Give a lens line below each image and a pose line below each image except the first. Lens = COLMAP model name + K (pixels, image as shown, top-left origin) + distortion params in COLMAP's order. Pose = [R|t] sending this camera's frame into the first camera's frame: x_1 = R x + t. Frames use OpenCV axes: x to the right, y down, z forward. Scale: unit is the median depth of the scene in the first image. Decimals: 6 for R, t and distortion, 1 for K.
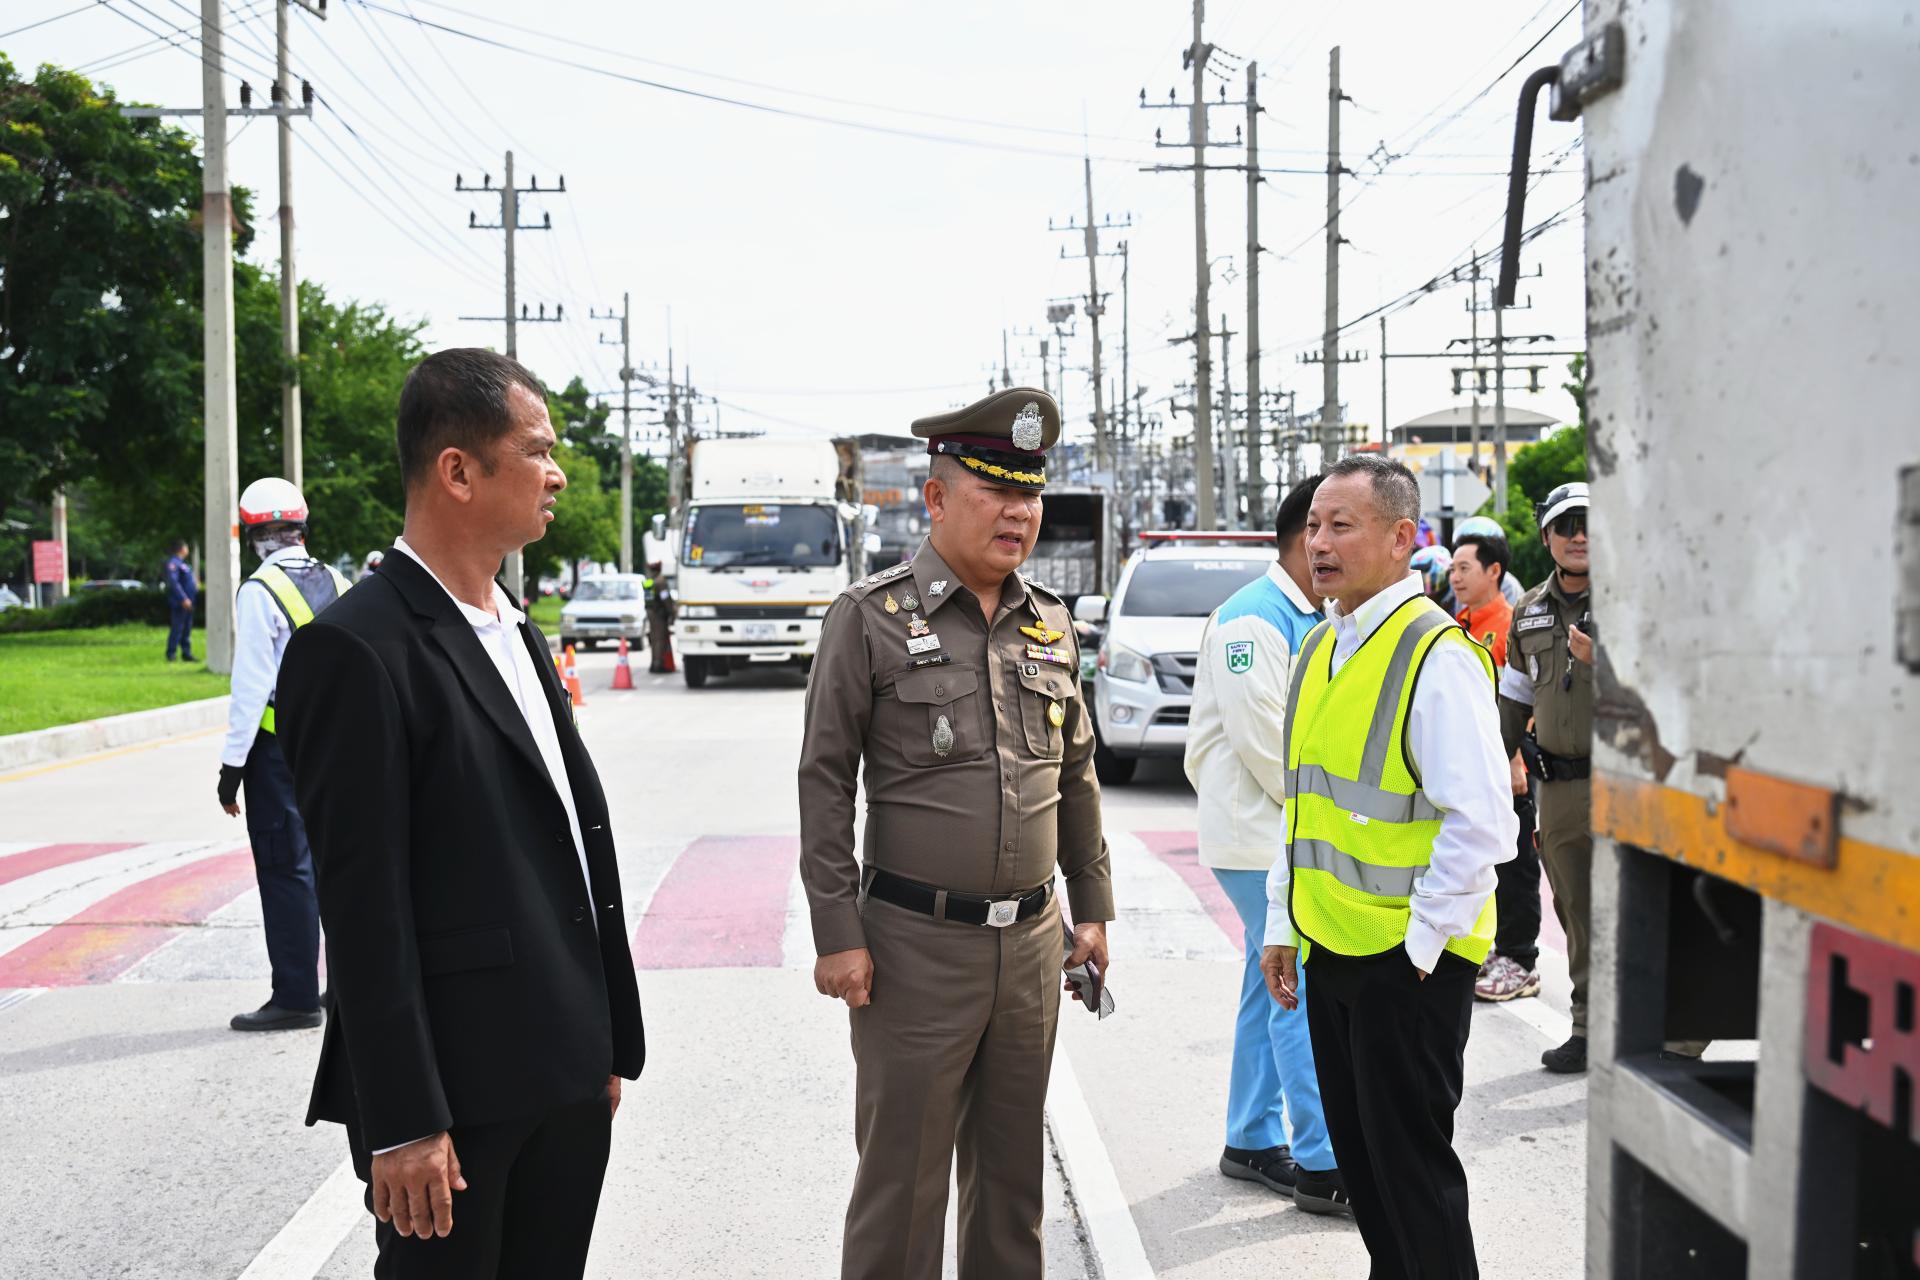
lens RADIAL K [[4191.3, 0, 960.0], [0, 4191.3, 640.0], [0, 0, 1]] dist [-0.033130, 0.255582]
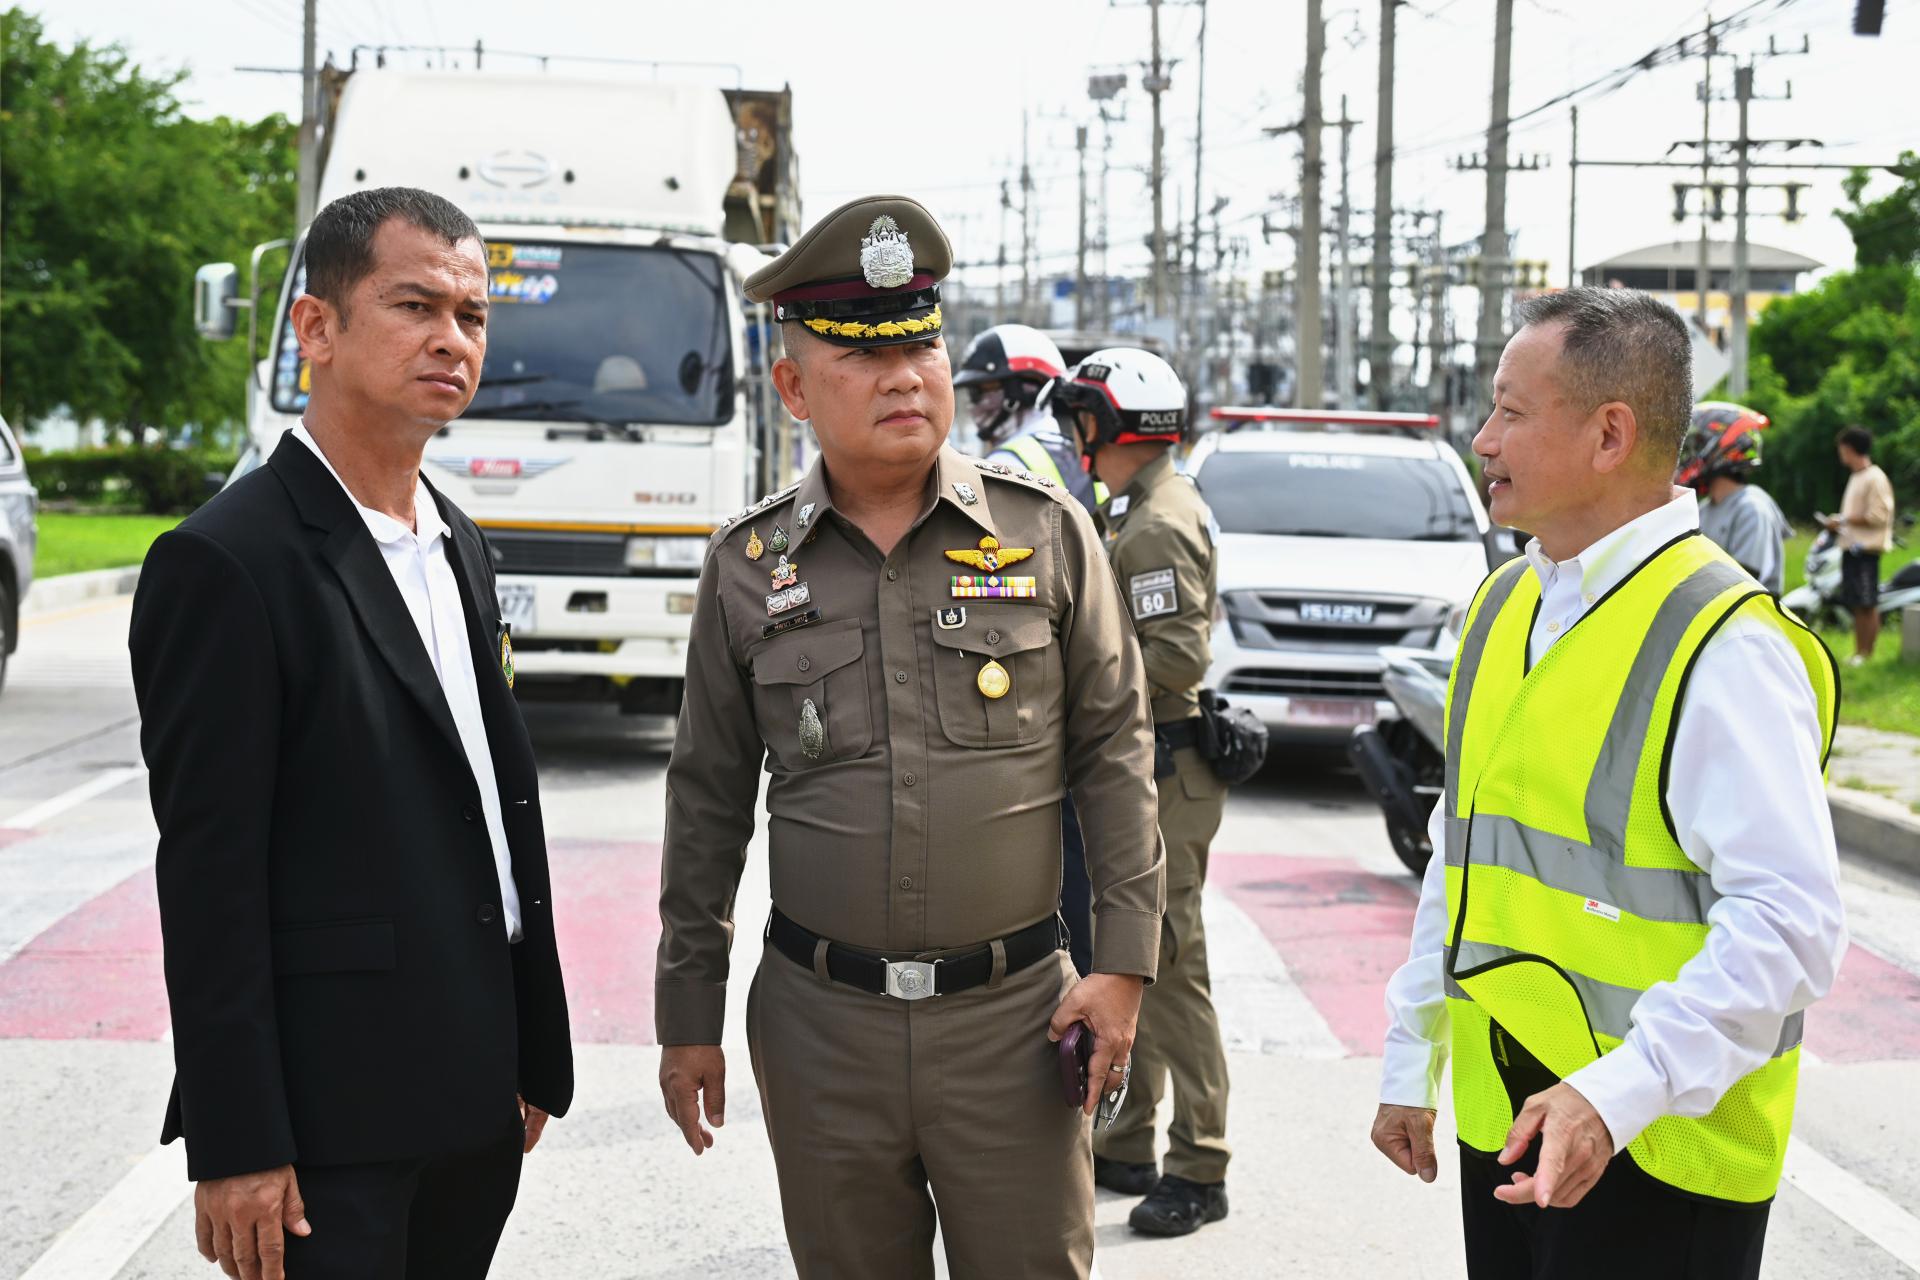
lens RADIAL K [[4191.3, 0, 960.0], [0, 4191.3, 640.0], [0, 0, 1]] dist [-0.033130, 0.255582]
pose [[0.999420, 0.030343, -0.015474, 0.013284], [-0.029824, 0.999020, 0.032707, -0.008877], [0.016451, -0.032226, 0.999345, 0.308327]]
